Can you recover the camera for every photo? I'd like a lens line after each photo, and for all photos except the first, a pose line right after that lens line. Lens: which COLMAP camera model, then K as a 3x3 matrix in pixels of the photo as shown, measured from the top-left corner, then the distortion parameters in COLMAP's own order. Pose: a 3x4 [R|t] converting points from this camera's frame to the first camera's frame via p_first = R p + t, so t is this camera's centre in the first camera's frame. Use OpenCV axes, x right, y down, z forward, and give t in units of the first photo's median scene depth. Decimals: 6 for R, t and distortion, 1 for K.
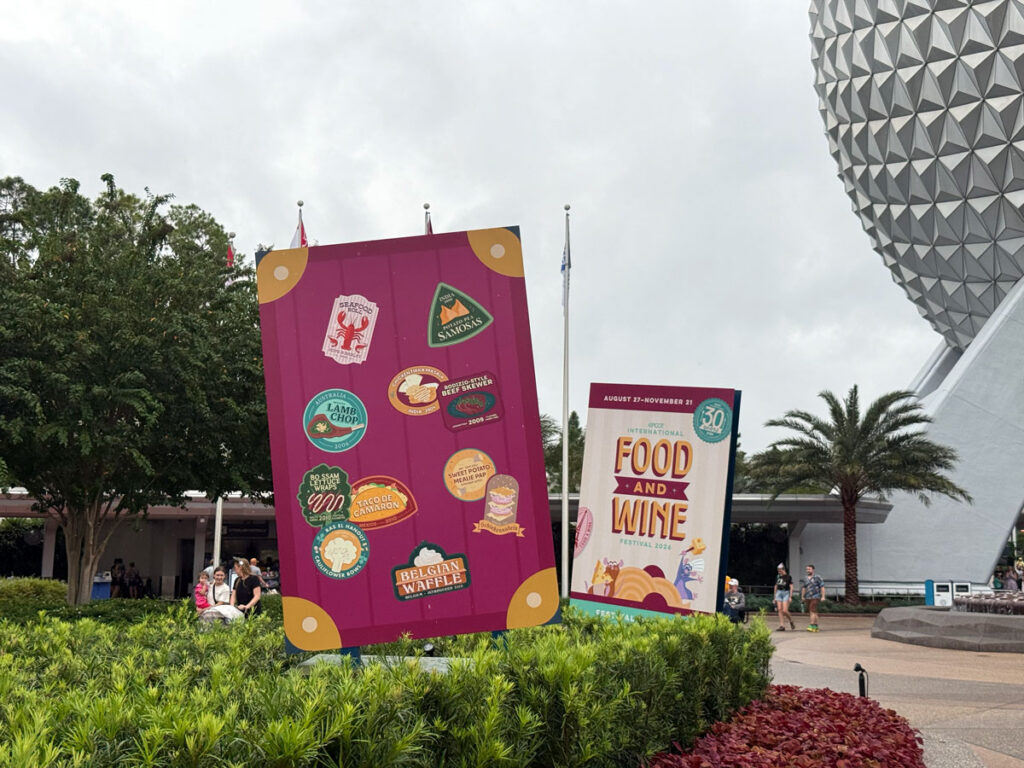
lens RADIAL K [[1295.6, 0, 516.0], [0, 1295.6, 376.5], [0, 0, 1]] dist [0.041826, 0.000000]
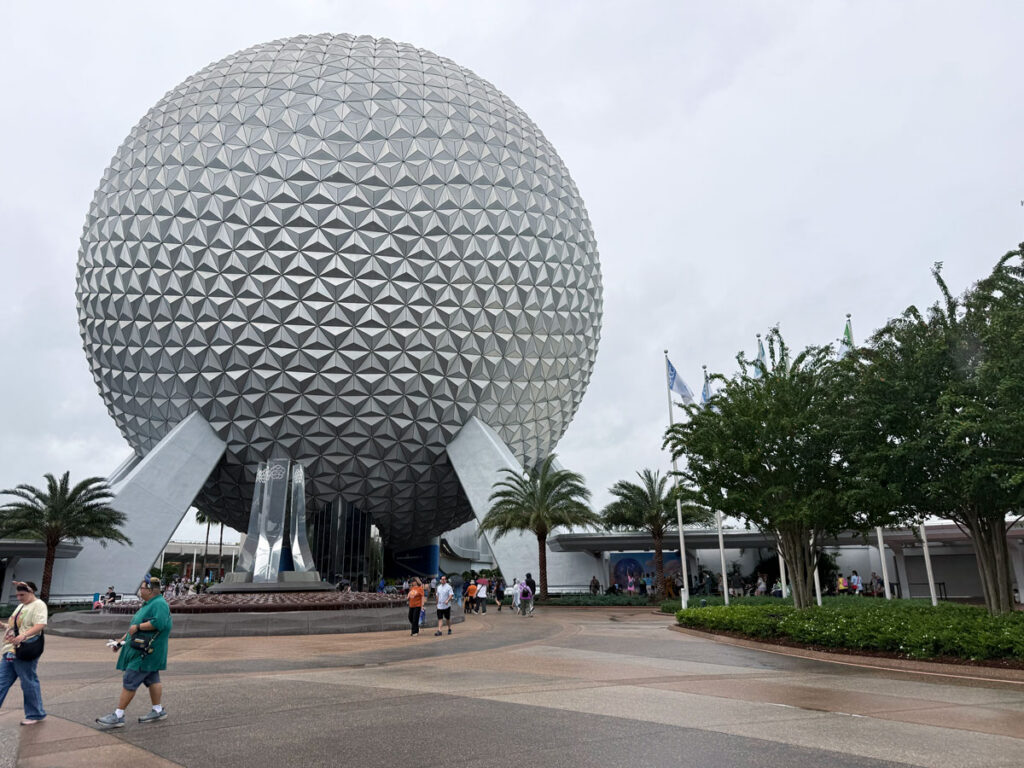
lens RADIAL K [[1295.6, 0, 516.2], [0, 1295.6, 385.3], [0, 0, 1]] dist [0.041826, 0.000000]
pose [[0.732649, 0.092691, 0.674265, -0.462705], [-0.083346, 0.995445, -0.046280, -0.076835], [-0.675484, -0.022290, 0.737038, -0.596511]]
